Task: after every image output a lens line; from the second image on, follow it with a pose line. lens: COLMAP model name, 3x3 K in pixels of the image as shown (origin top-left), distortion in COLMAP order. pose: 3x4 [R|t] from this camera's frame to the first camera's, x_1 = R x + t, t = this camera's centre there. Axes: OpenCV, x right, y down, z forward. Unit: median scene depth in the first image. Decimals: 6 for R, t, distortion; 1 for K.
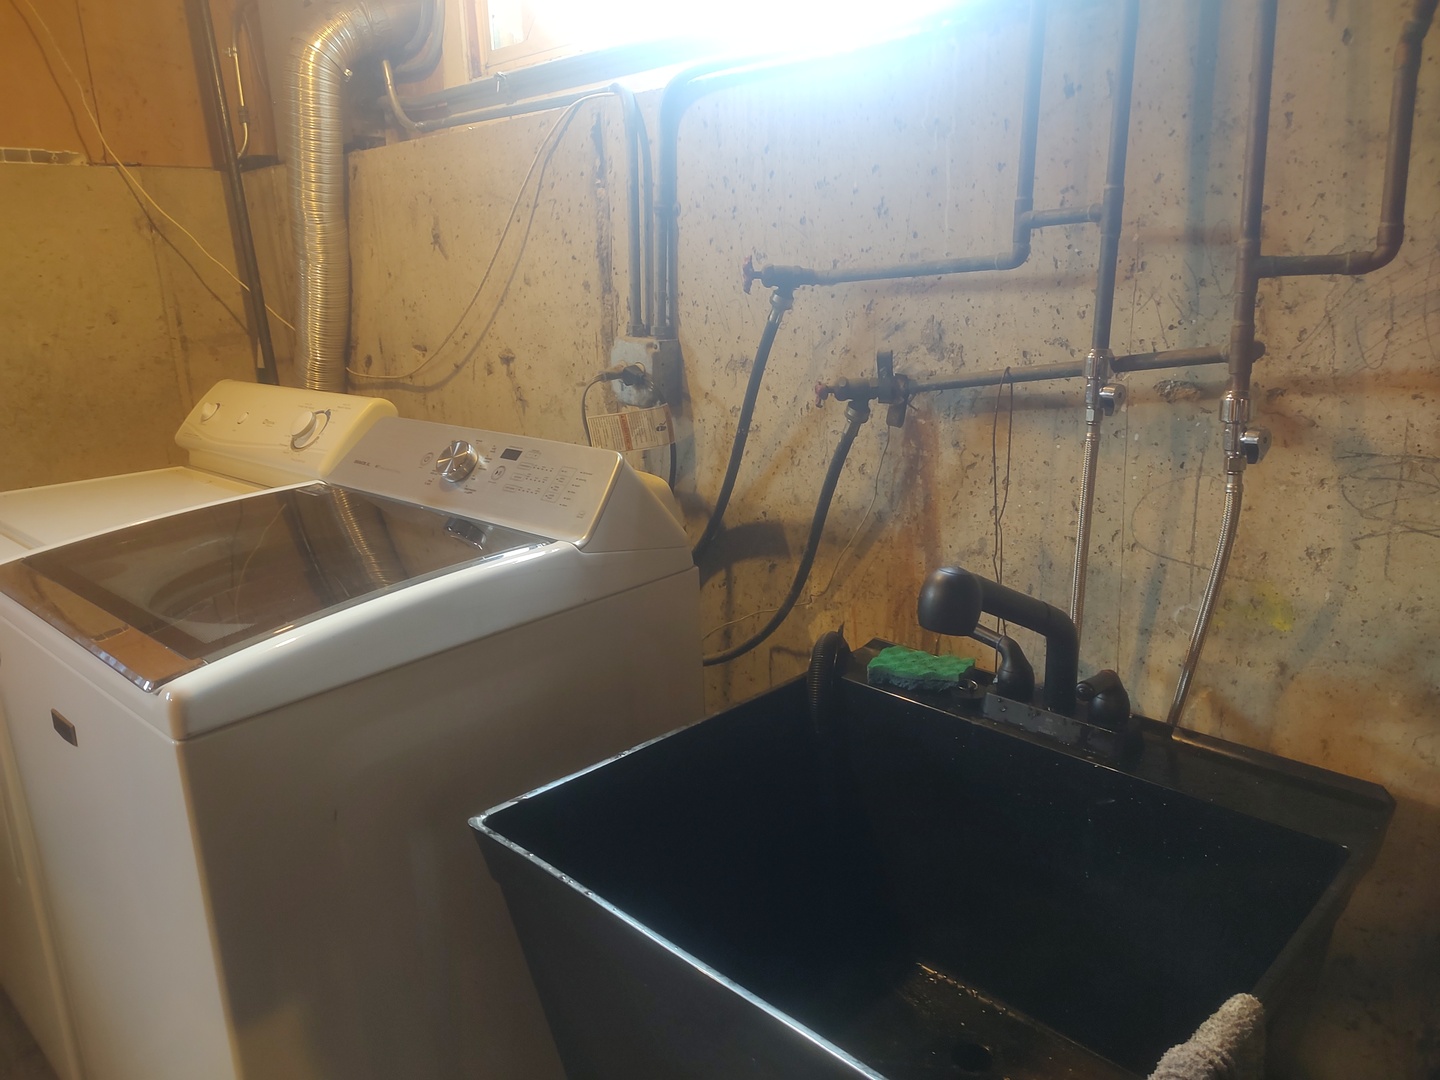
lens RADIAL K [[998.4, 0, 721.6], [0, 998.4, 592.0], [0, 0, 1]] dist [-0.047619, -0.001168]
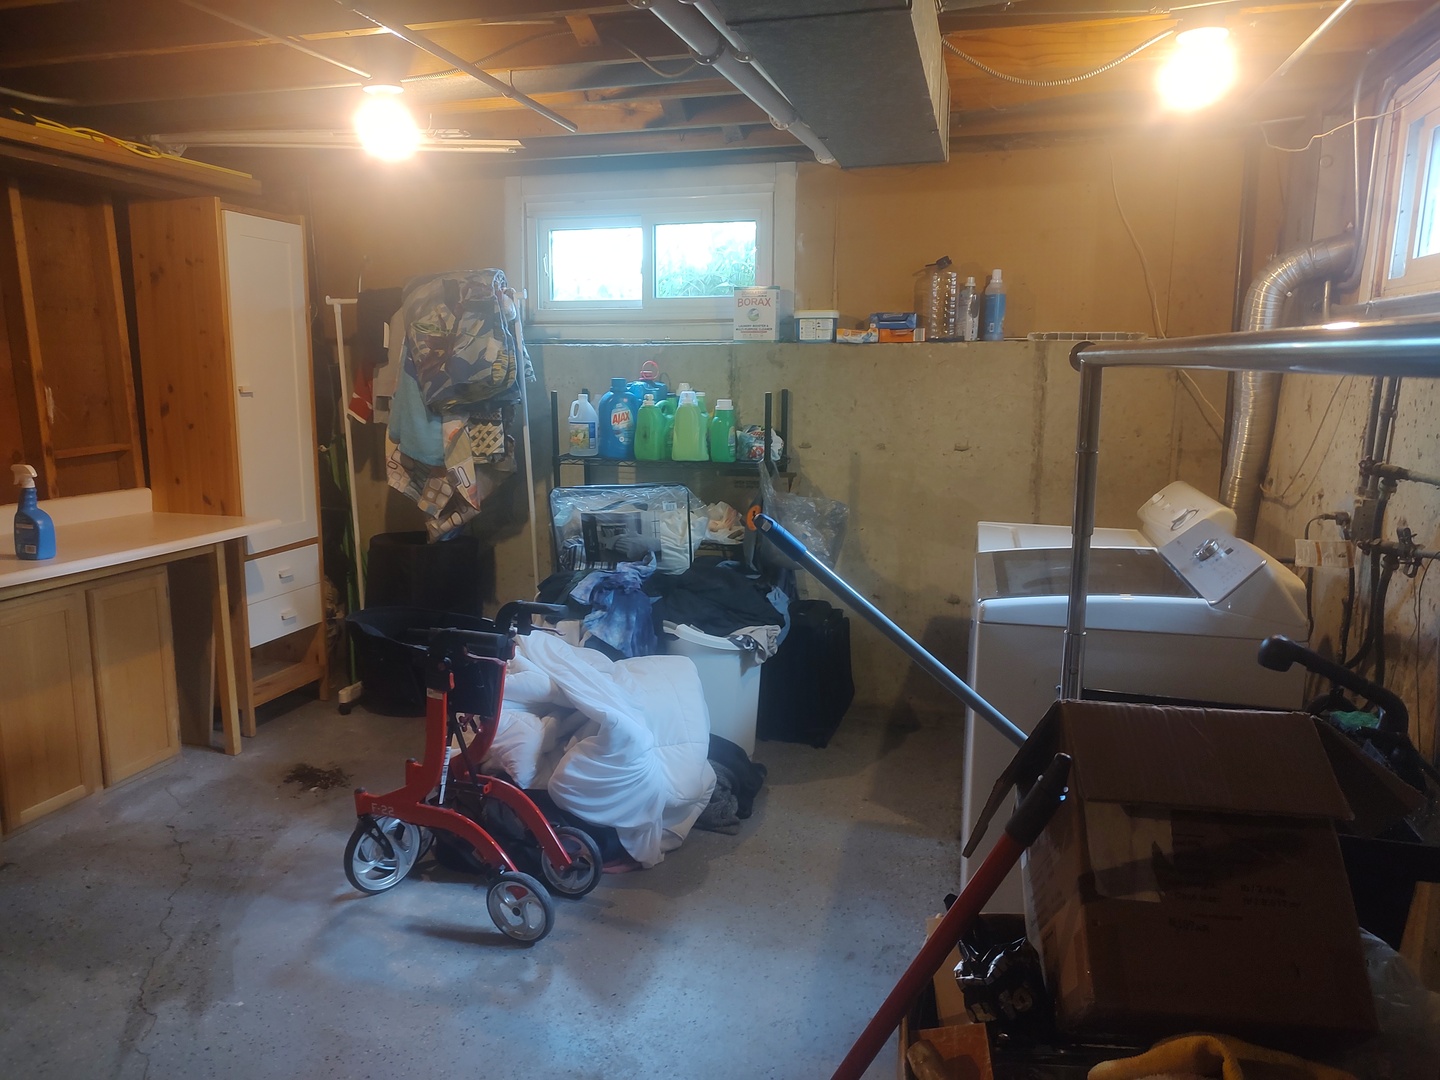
lens RADIAL K [[1026.2, 0, 720.0], [0, 1026.2, 540.0], [0, 0, 1]] dist [-0.002745, -0.008174]
pose [[0.460093, 0.175998, -0.870252, 0.652870], [-0.283983, 0.957839, 0.043573, 0.009499], [0.841230, 0.227089, 0.490675, -0.424959]]
